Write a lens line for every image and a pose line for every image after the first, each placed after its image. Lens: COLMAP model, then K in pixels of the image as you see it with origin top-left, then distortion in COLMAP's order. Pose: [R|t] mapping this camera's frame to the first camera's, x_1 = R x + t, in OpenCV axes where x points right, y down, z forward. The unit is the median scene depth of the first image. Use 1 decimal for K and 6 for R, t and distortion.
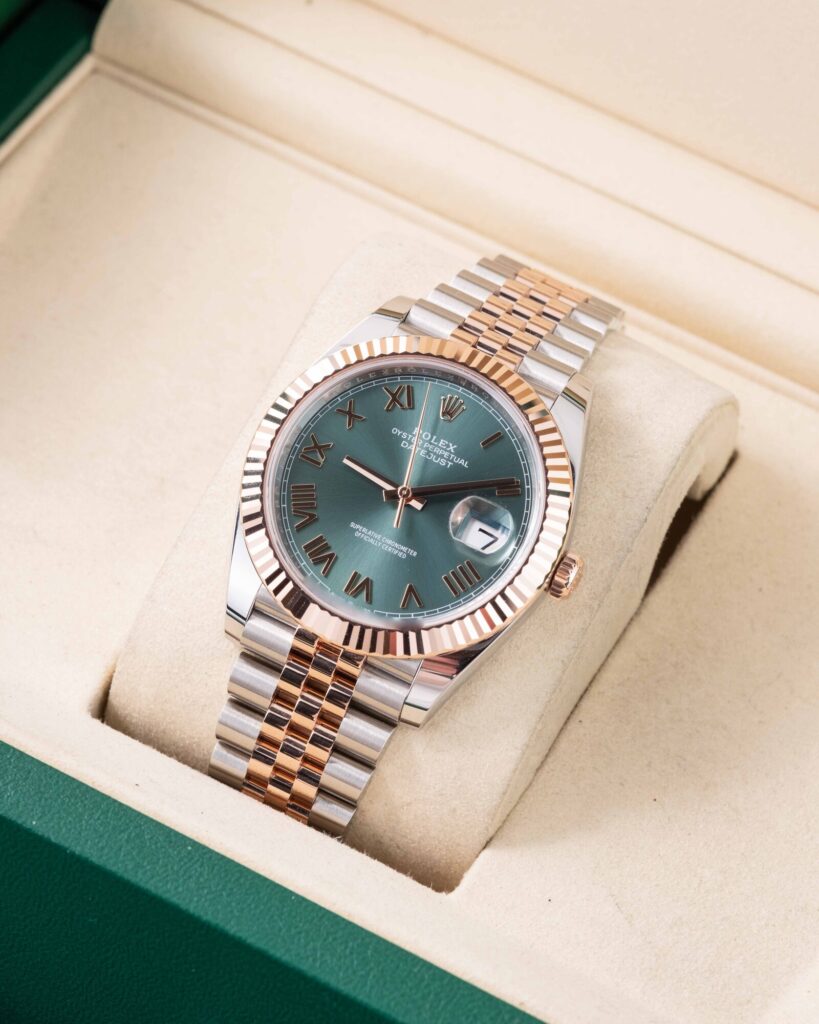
lens RADIAL K [[3786.4, 0, 409.5], [0, 3786.4, 512.0], [0, 0, 1]] dist [0.167261, -0.719581]
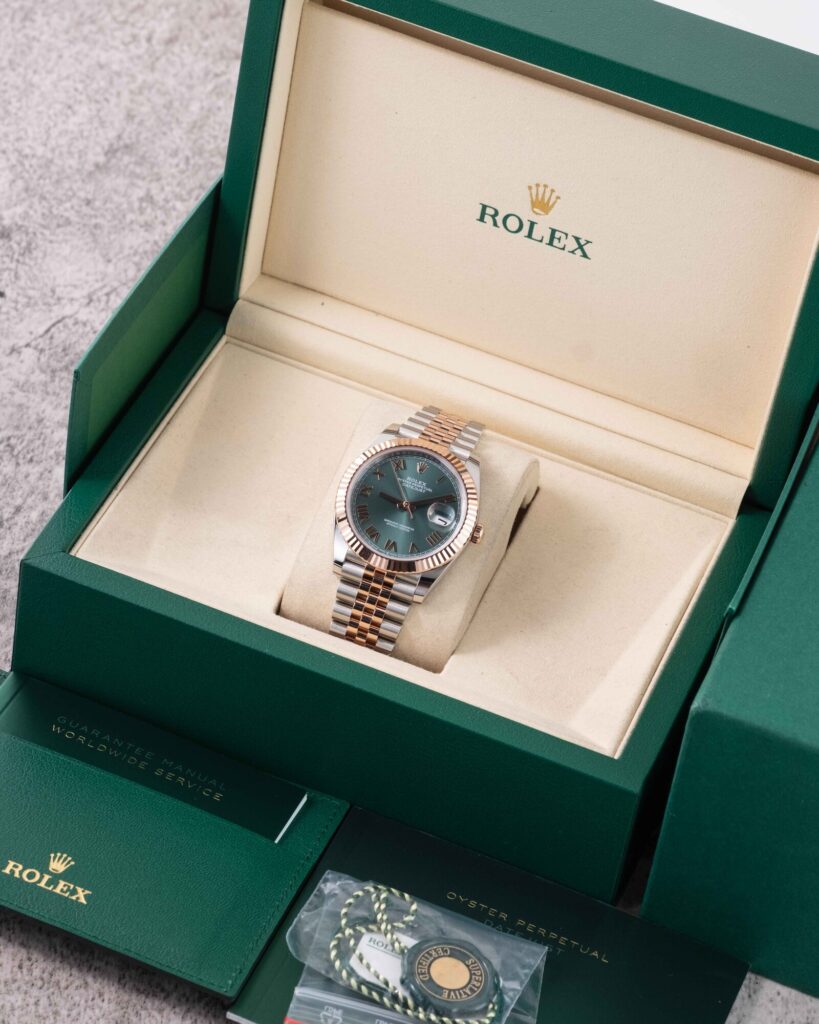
lens RADIAL K [[3786.4, 0, 409.5], [0, 3786.4, 512.0], [0, 0, 1]] dist [0.167261, -0.719581]
pose [[0.992105, -0.075096, 0.100438, -0.232687], [0.083511, 0.993095, -0.082385, 0.190697], [-0.093558, 0.090123, 0.991527, -1.308395]]
